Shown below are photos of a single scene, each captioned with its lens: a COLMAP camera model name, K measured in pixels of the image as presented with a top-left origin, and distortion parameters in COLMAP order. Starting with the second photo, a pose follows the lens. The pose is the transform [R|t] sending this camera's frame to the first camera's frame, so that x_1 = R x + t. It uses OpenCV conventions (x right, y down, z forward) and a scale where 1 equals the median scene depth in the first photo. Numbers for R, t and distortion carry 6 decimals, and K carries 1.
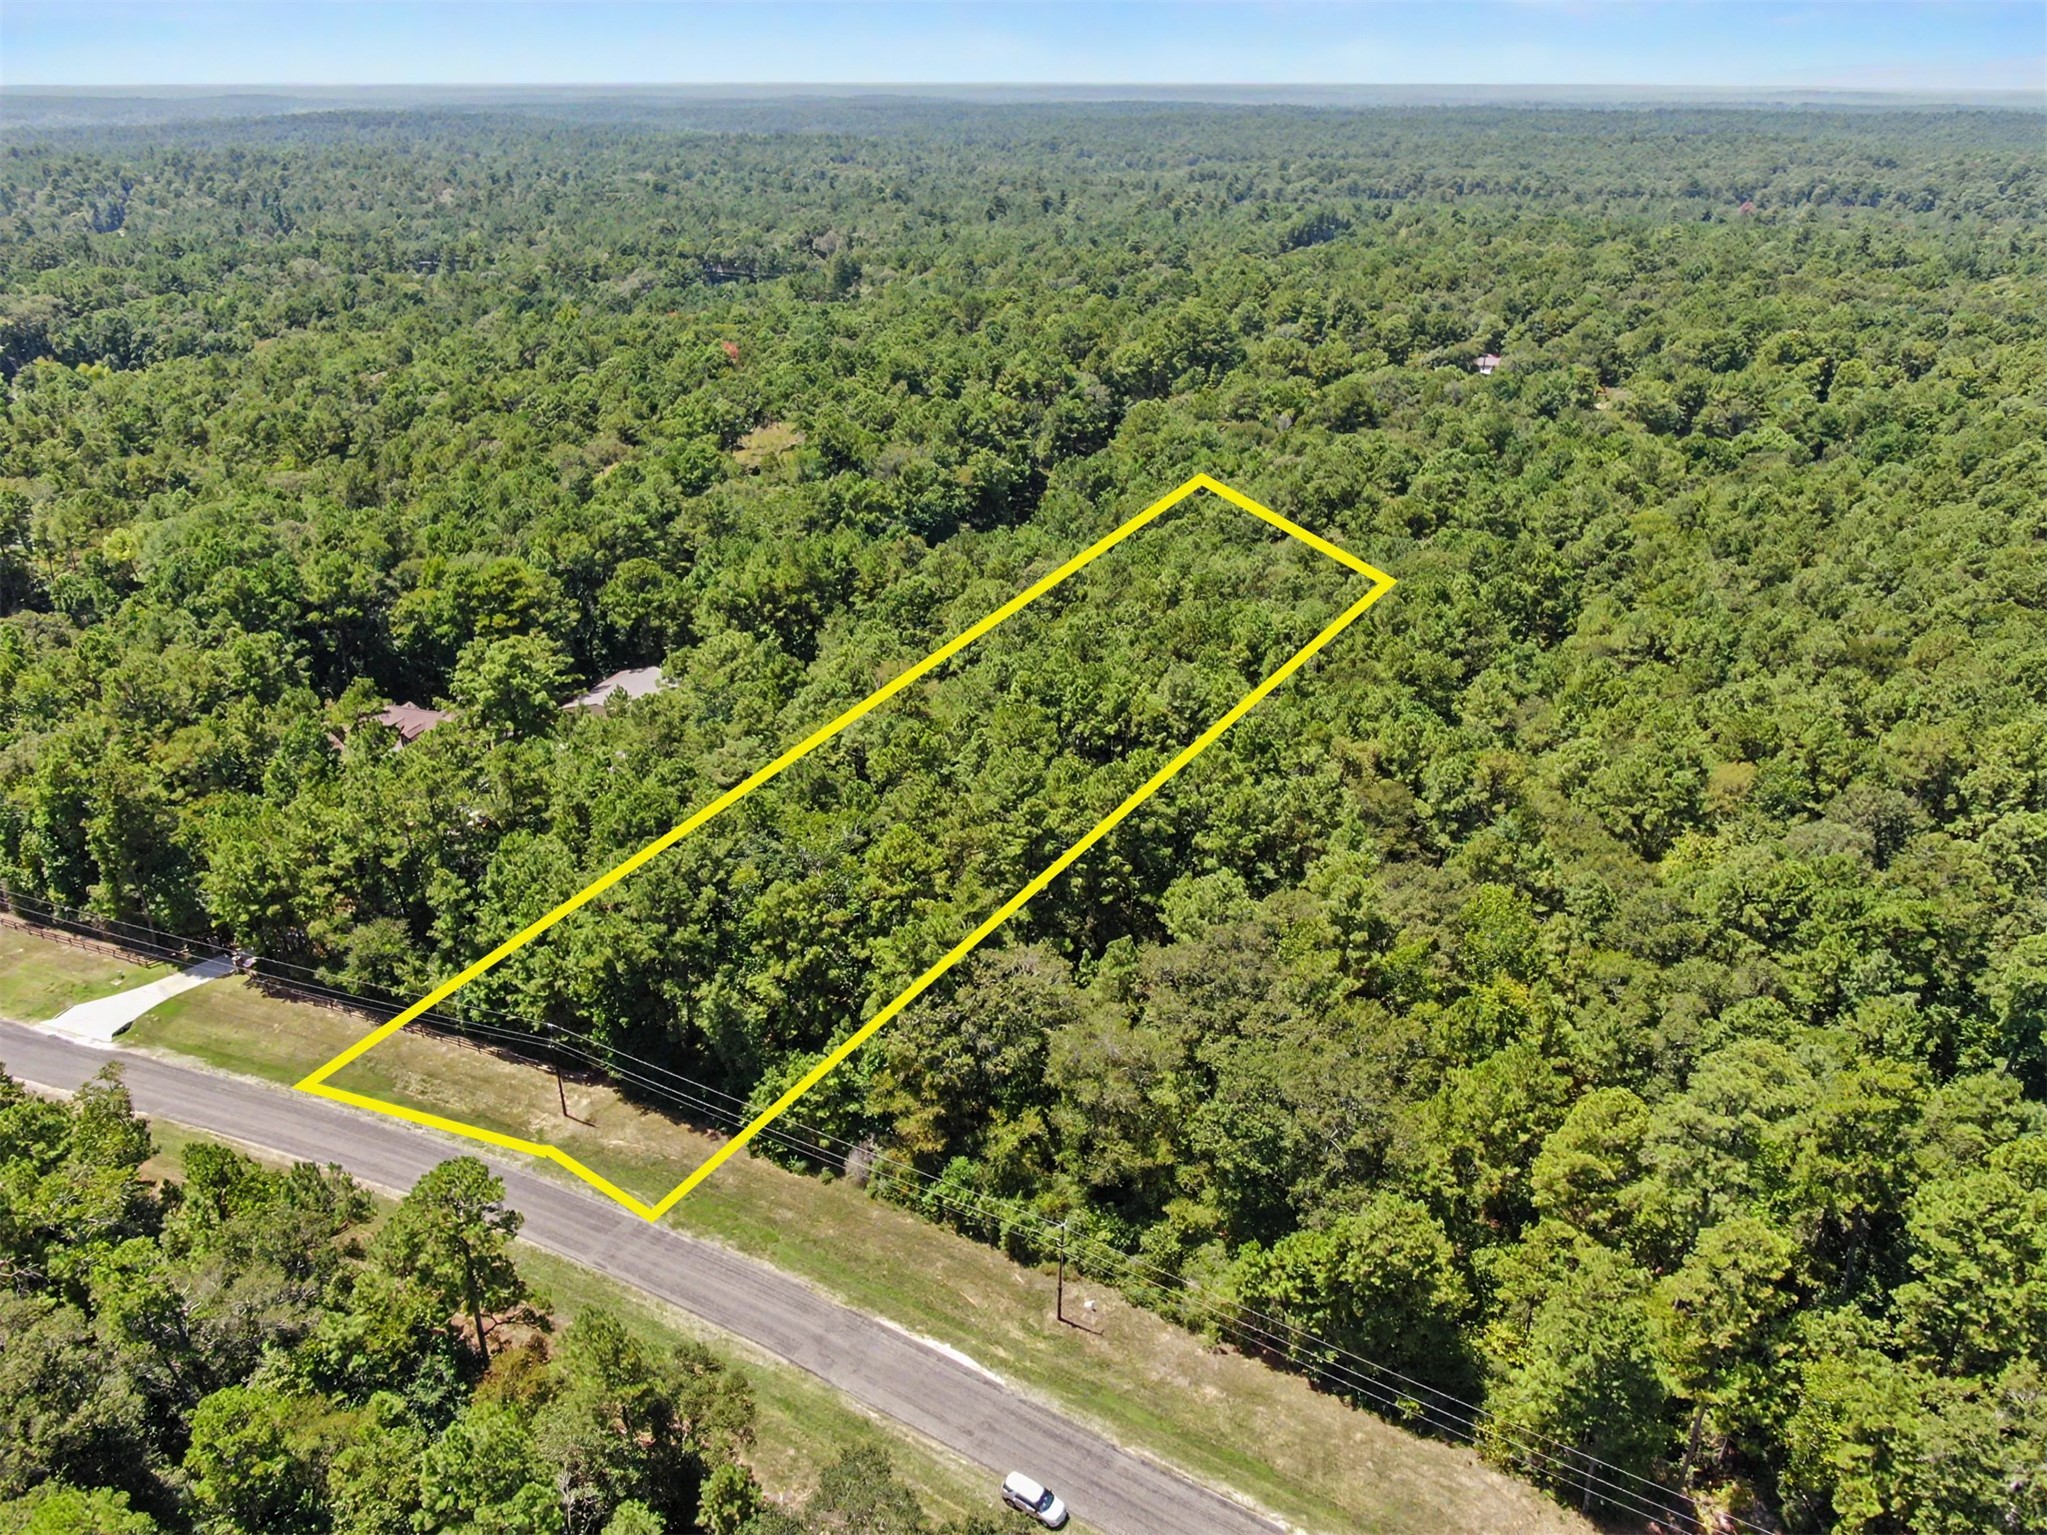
lens RADIAL K [[1478.8, 0, 1018.1], [0, 1478.8, 764.0], [0, 0, 1]] dist [-0.009737, -0.002902]
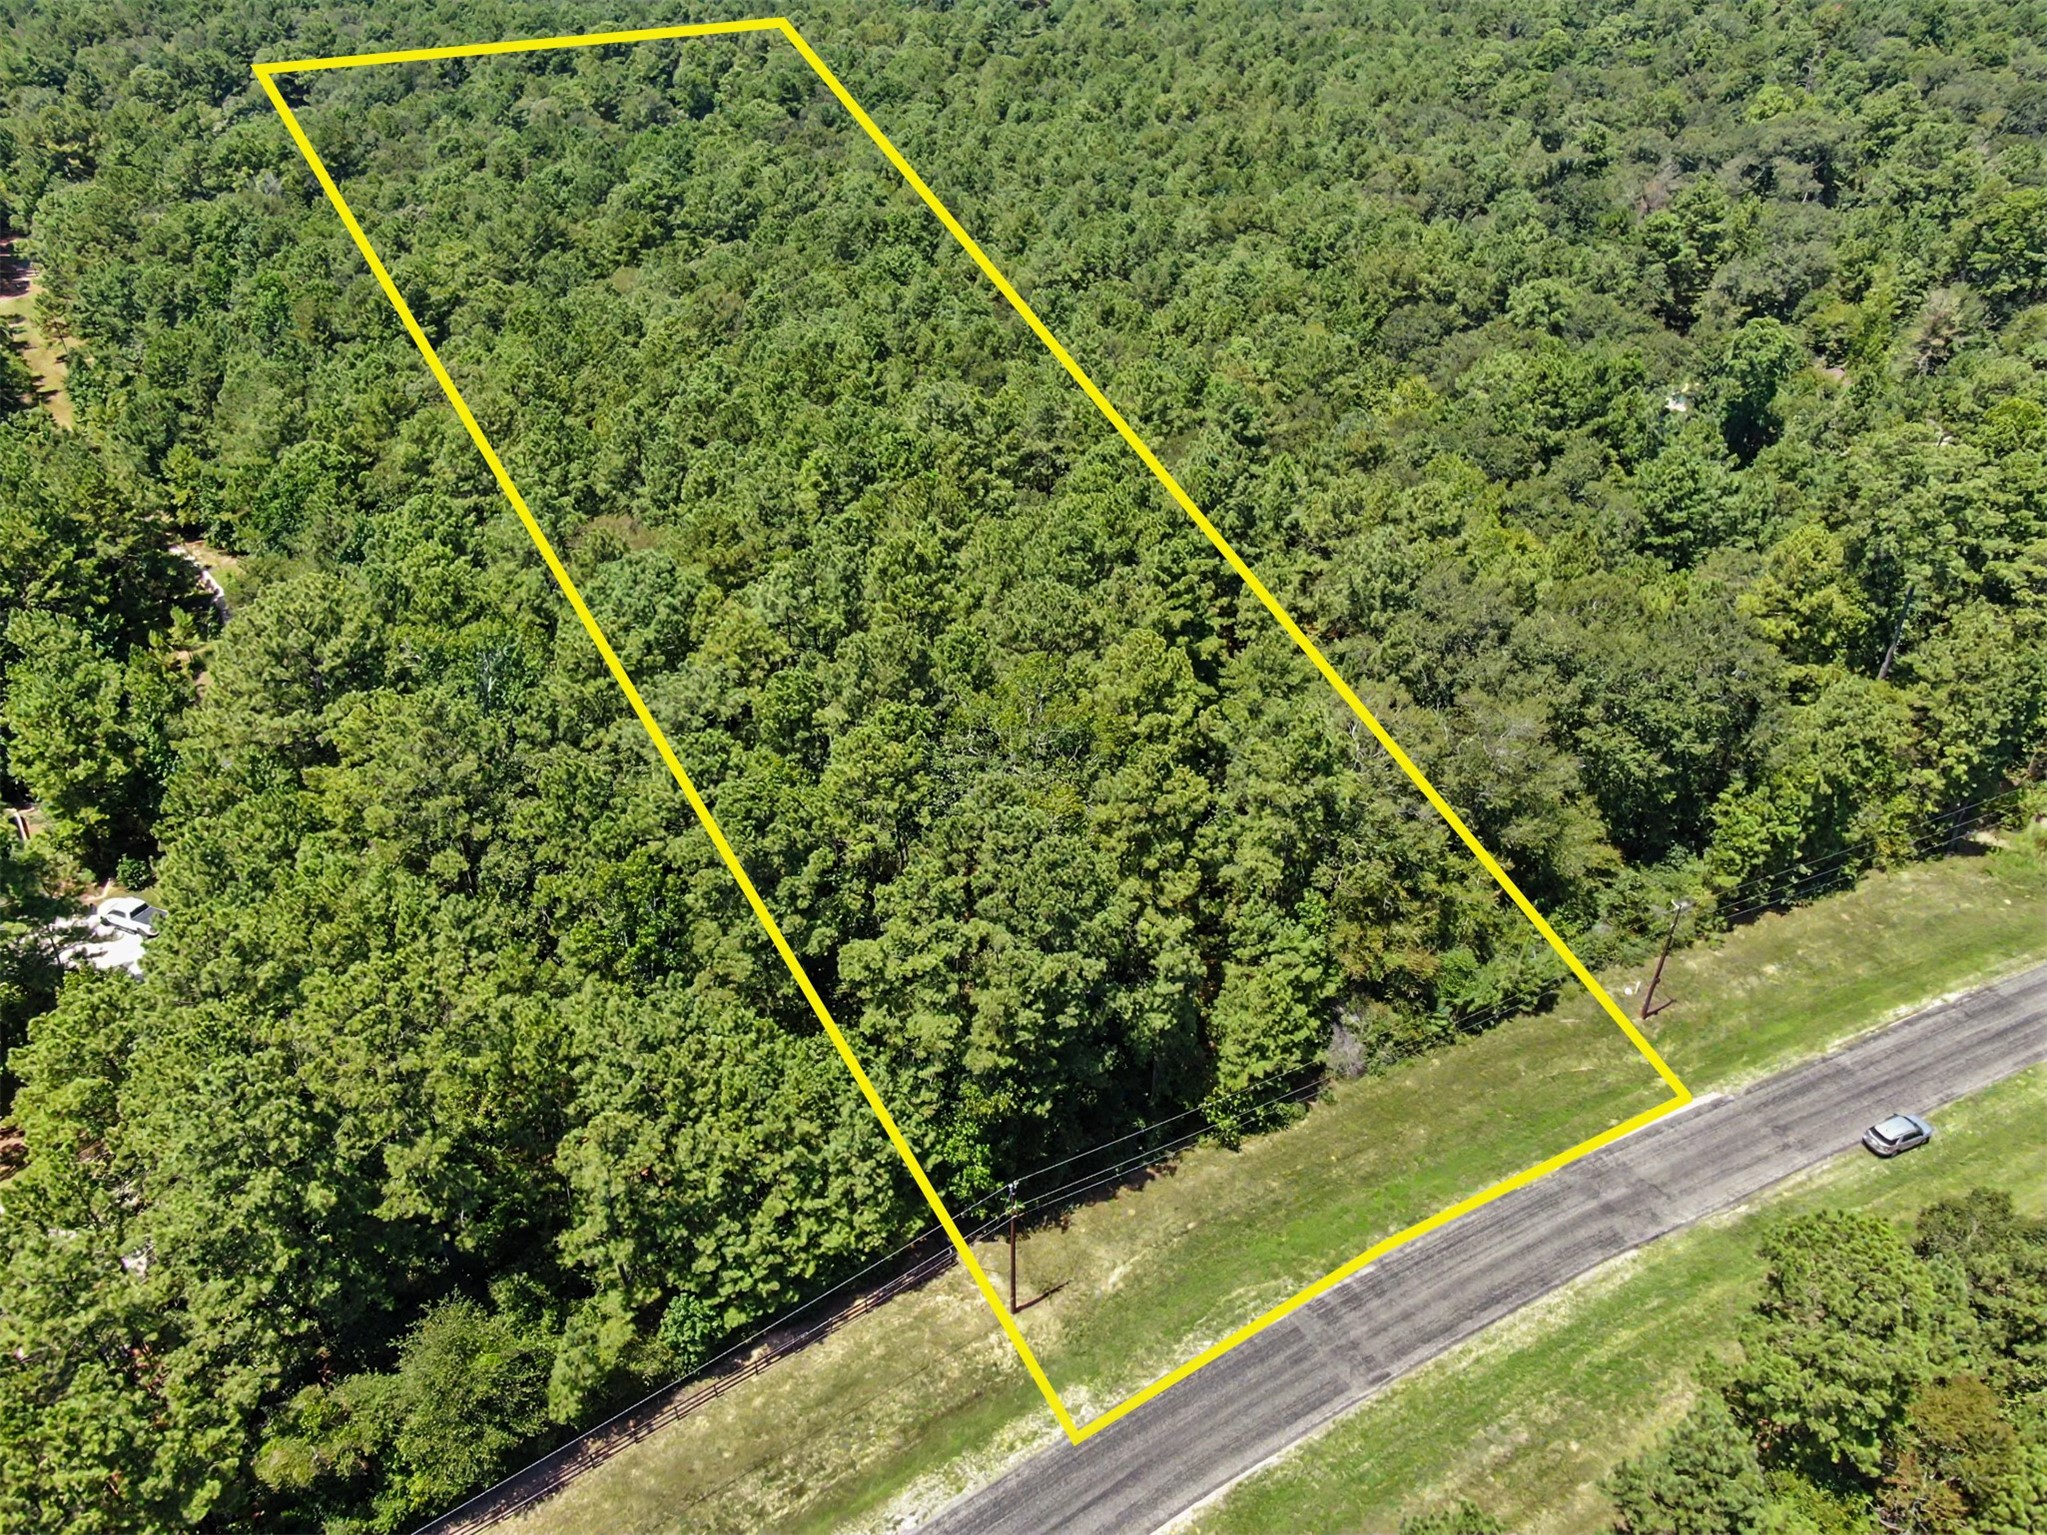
lens RADIAL K [[1478.8, 0, 1018.1], [0, 1478.8, 764.0], [0, 0, 1]] dist [-0.009737, -0.002902]
pose [[0.541682, -0.448315, 0.711052, -0.652799], [0.354980, 0.888776, 0.289943, -0.128991], [-0.761951, 0.095352, 0.640577, 0.633829]]
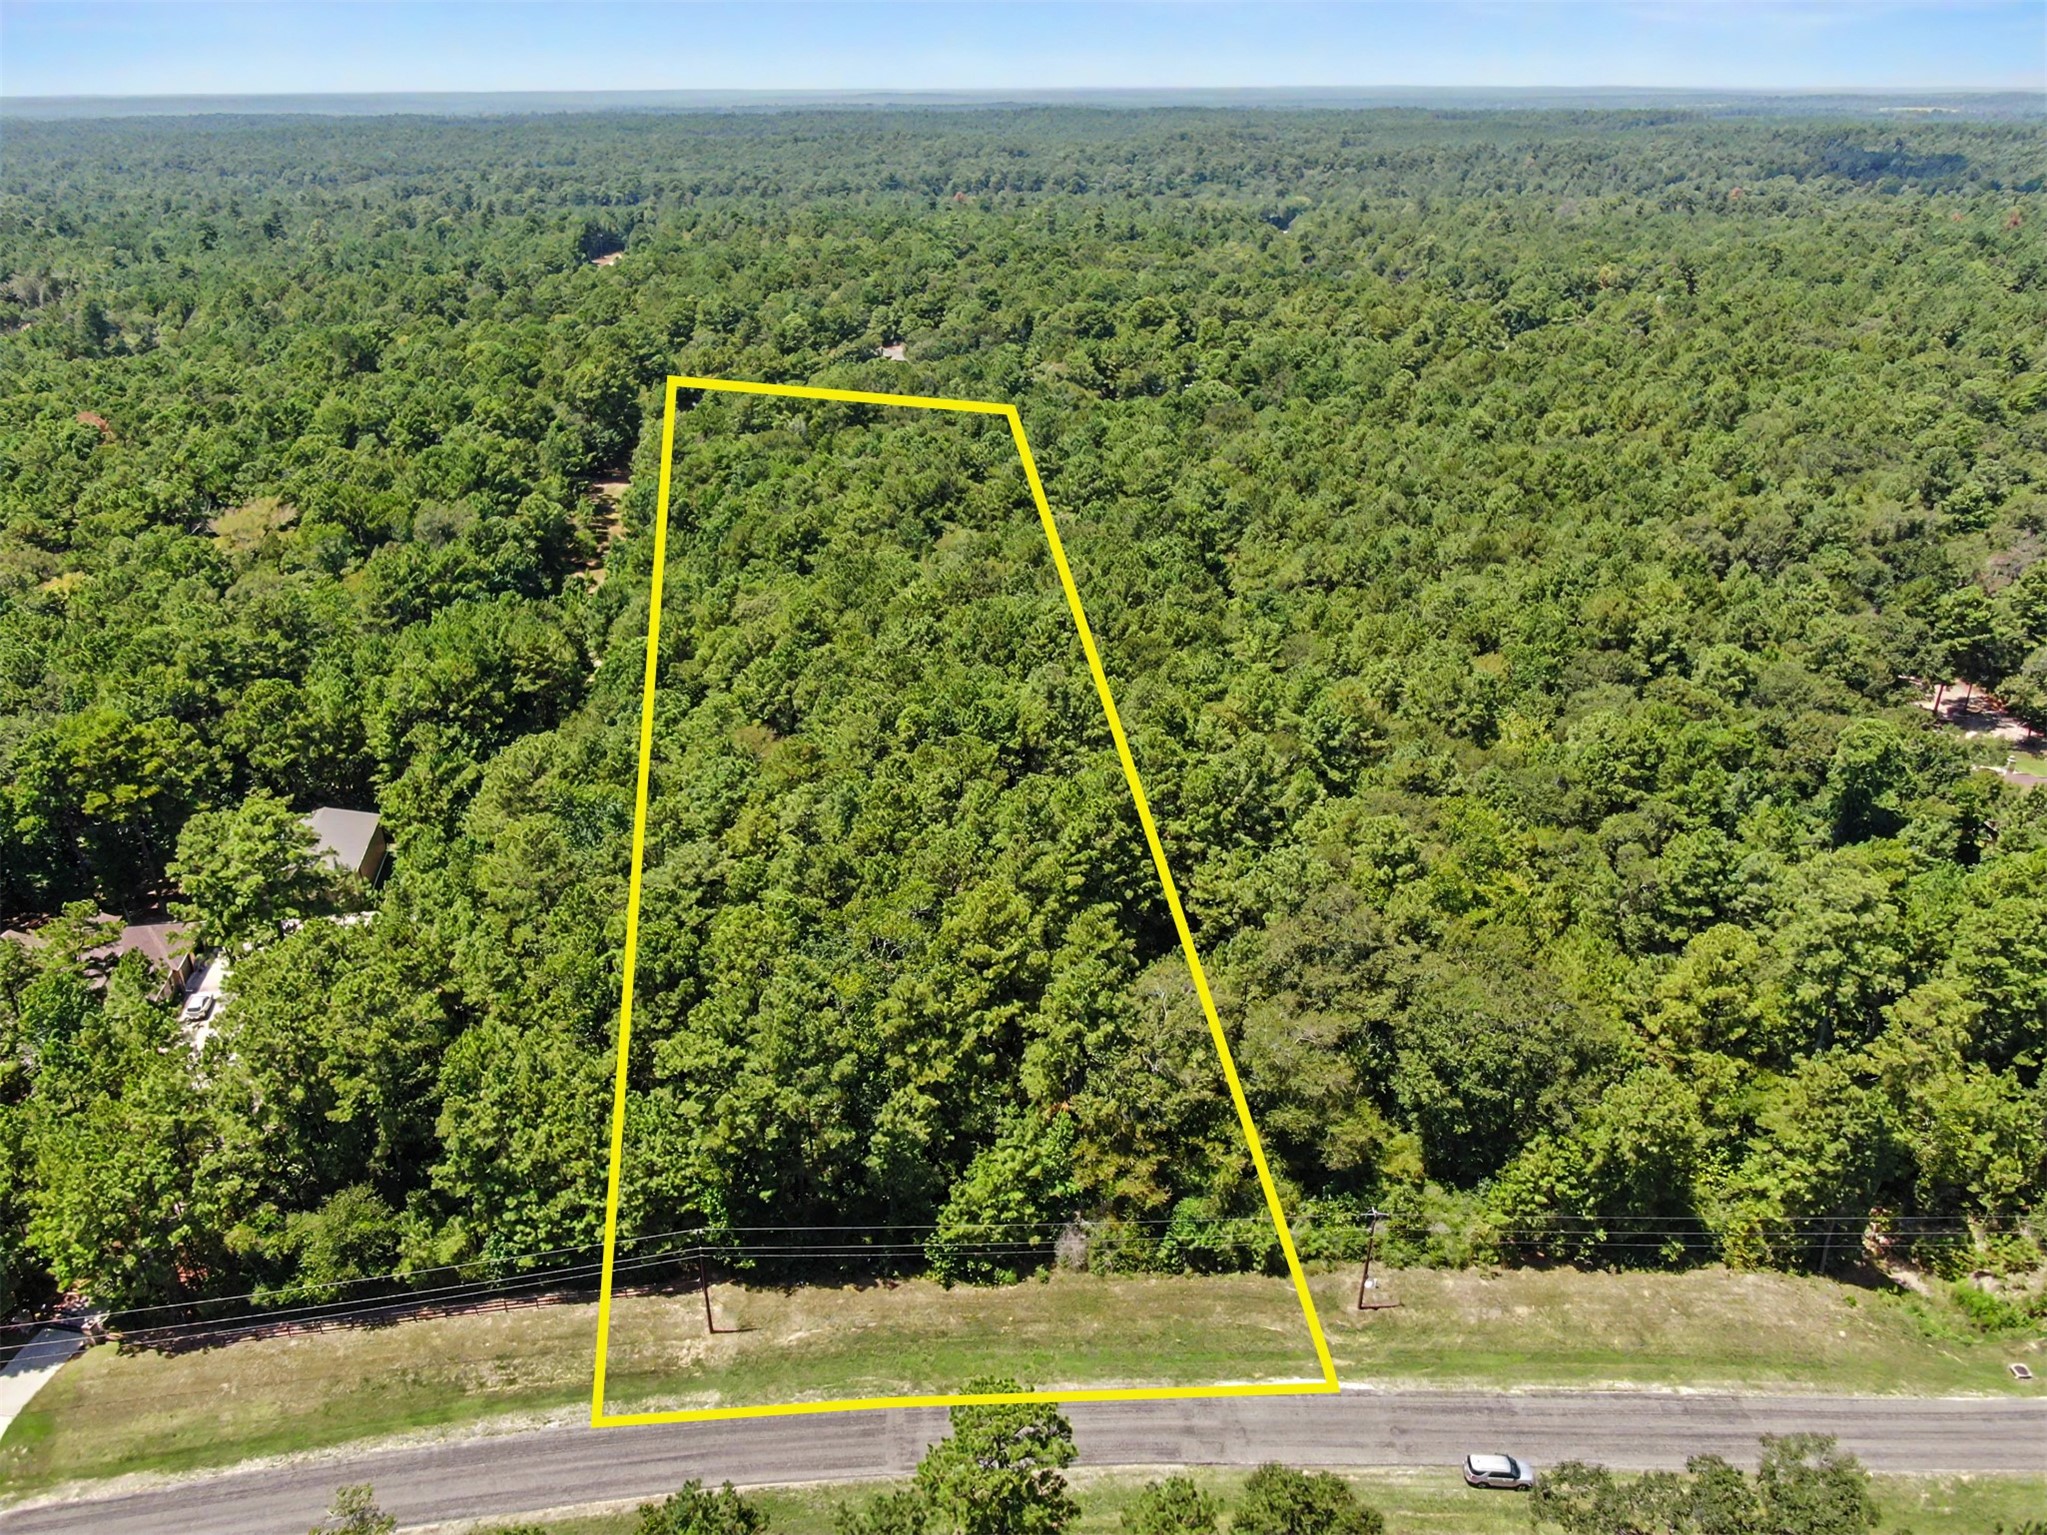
lens RADIAL K [[1478.8, 0, 1018.1], [0, 1478.8, 764.0], [0, 0, 1]] dist [-0.009737, -0.002902]
pose [[0.853380, -0.222949, 0.471207, -0.499502], [0.224838, 0.972945, 0.053151, -0.078316], [-0.470309, 0.060587, 0.880420, 0.186069]]
